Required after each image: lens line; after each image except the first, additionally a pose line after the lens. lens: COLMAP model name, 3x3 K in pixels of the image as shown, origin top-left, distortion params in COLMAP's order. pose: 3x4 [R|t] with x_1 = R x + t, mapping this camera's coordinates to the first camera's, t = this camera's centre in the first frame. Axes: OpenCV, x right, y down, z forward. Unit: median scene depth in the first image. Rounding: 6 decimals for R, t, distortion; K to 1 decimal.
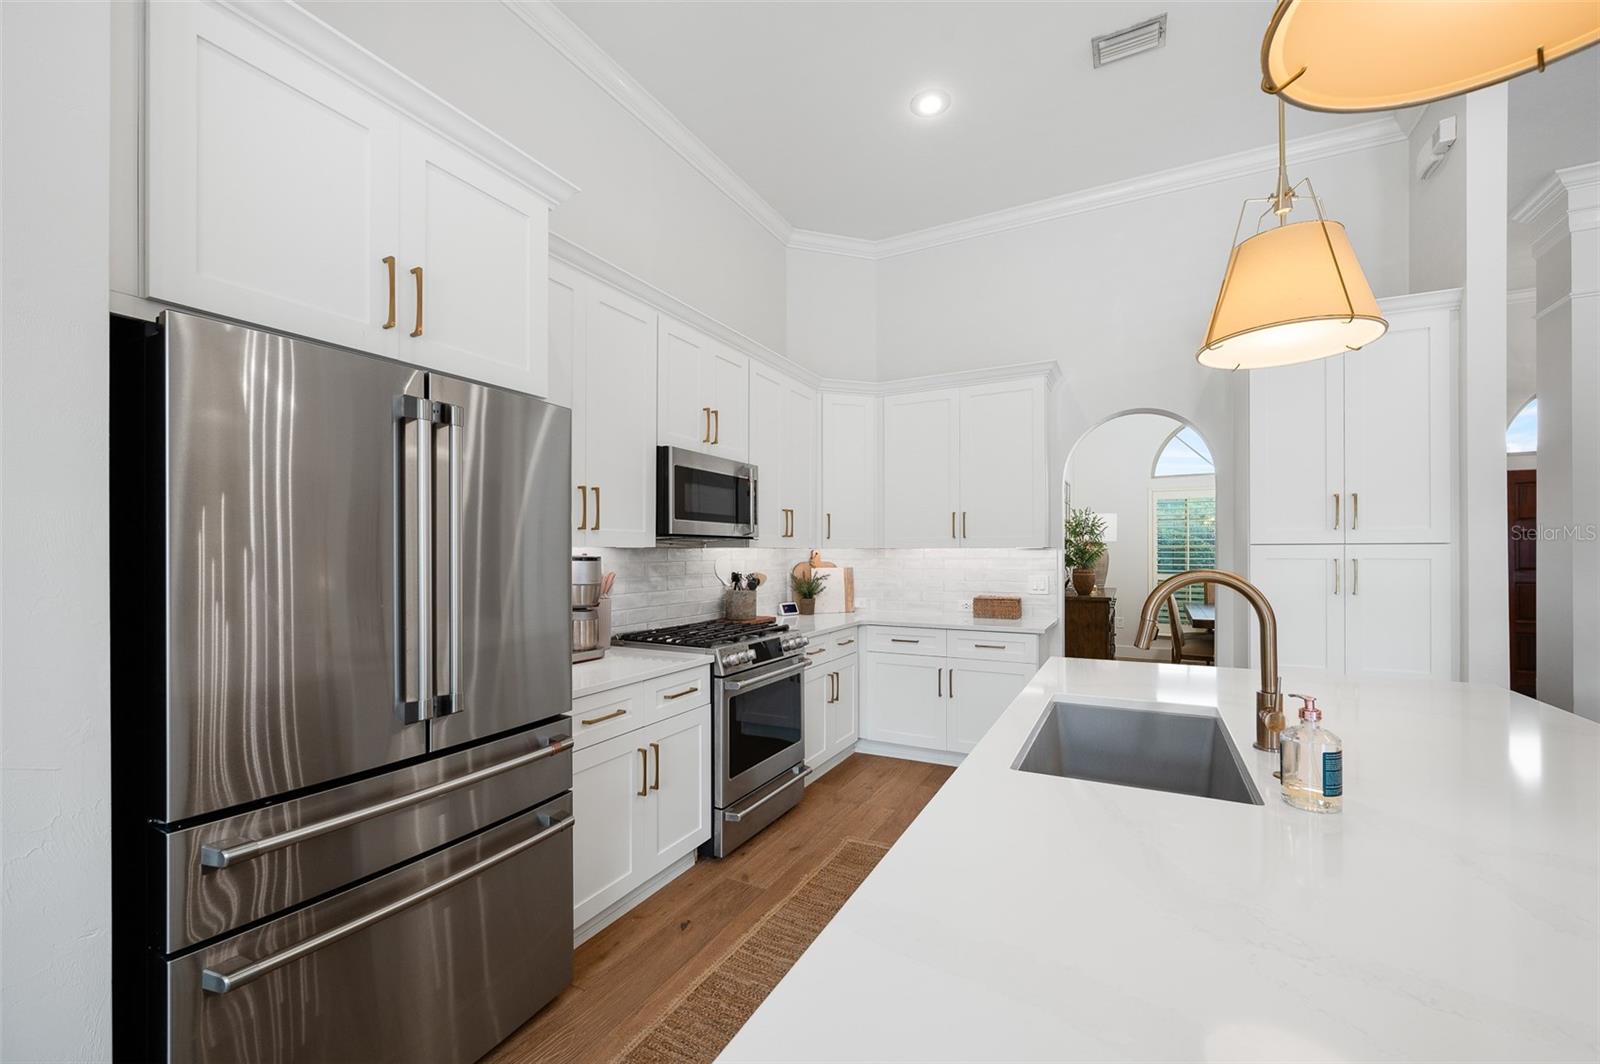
lens RADIAL K [[639.3, 0, 807.5], [0, 639.3, 552.5], [0, 0, 1]] dist [-0.000252, -0.000365]
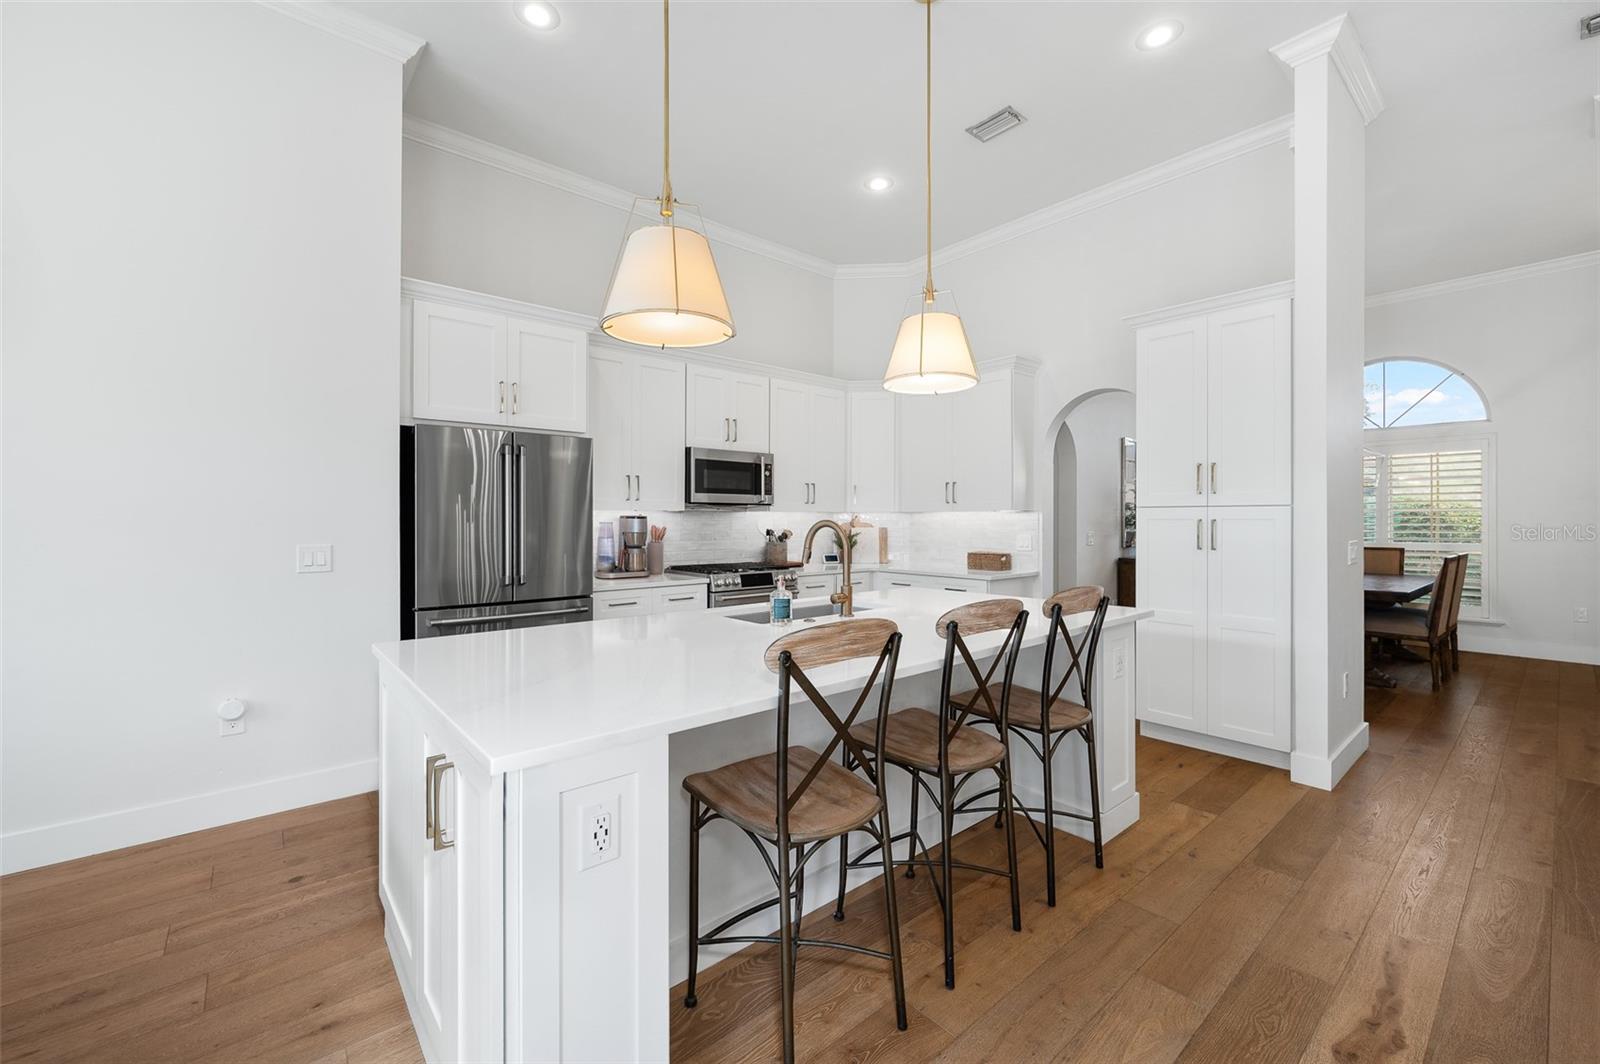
lens RADIAL K [[639.3, 0, 797.7], [0, 639.3, 523.8], [0, 0, 1]] dist [-0.000252, -0.000365]
pose [[0.929737, 0.004525, -0.368197, 0.536221], [-0.001937, 0.999971, 0.007398, 0.010584], [0.368220, -0.006165, 0.929718, -0.330579]]
